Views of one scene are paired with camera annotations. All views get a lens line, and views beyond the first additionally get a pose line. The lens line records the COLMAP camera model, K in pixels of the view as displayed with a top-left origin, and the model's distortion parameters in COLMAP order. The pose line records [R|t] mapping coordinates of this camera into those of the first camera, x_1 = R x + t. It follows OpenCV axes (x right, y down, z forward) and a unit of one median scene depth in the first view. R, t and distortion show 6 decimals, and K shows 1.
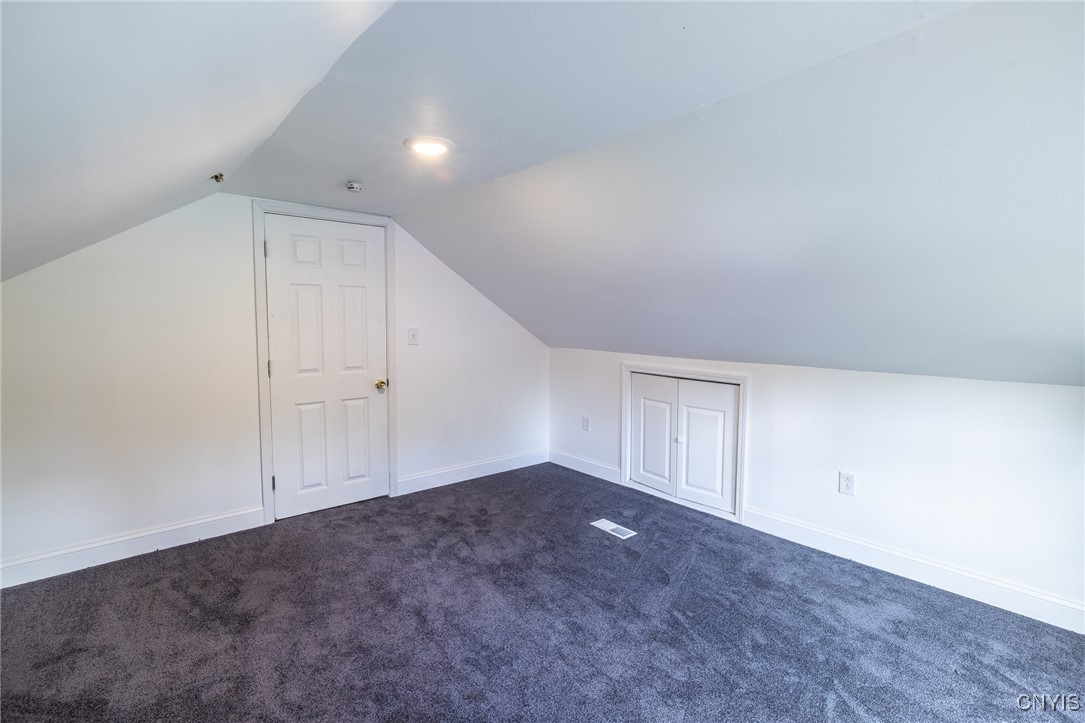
lens RADIAL K [[494.8, 0, 536.3], [0, 494.8, 356.7], [0, 0, 1]] dist [-0.009445, 0.003880]
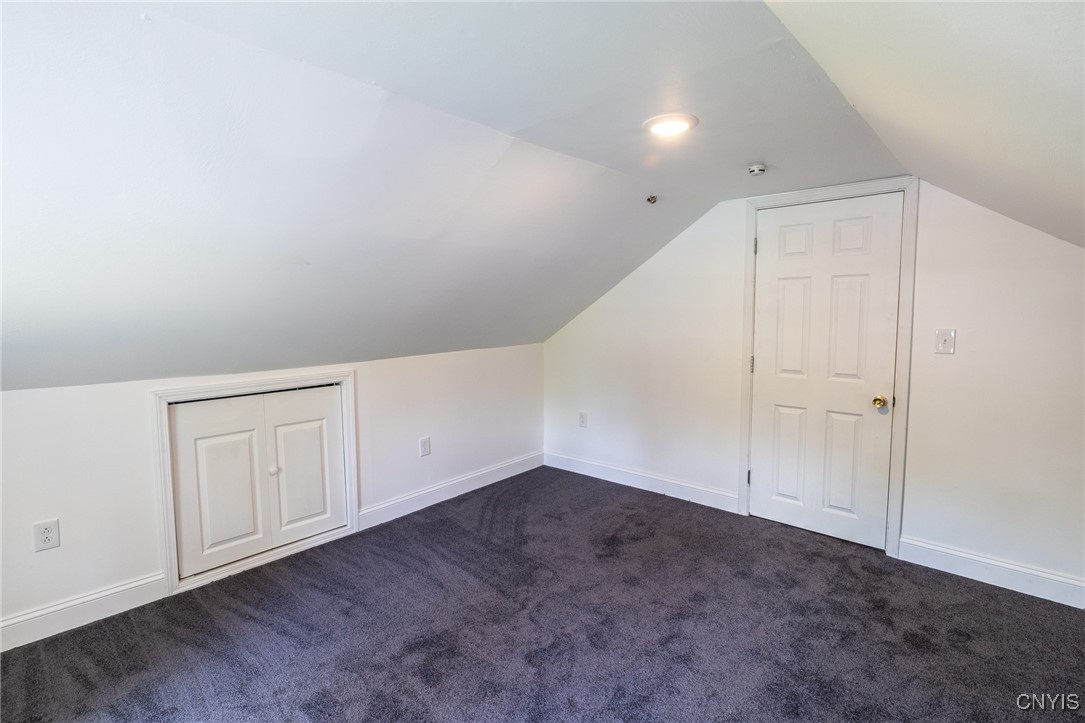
lens RADIAL K [[517.5, 0, 533.9], [0, 517.5, 358.4], [0, 0, 1]] dist [-0.005067, -0.001397]
pose [[0.124108, 0.082184, -0.988859, 0.456726], [-0.075272, 0.994472, 0.073203, -0.032112], [0.989410, 0.065349, 0.129608, 0.422793]]
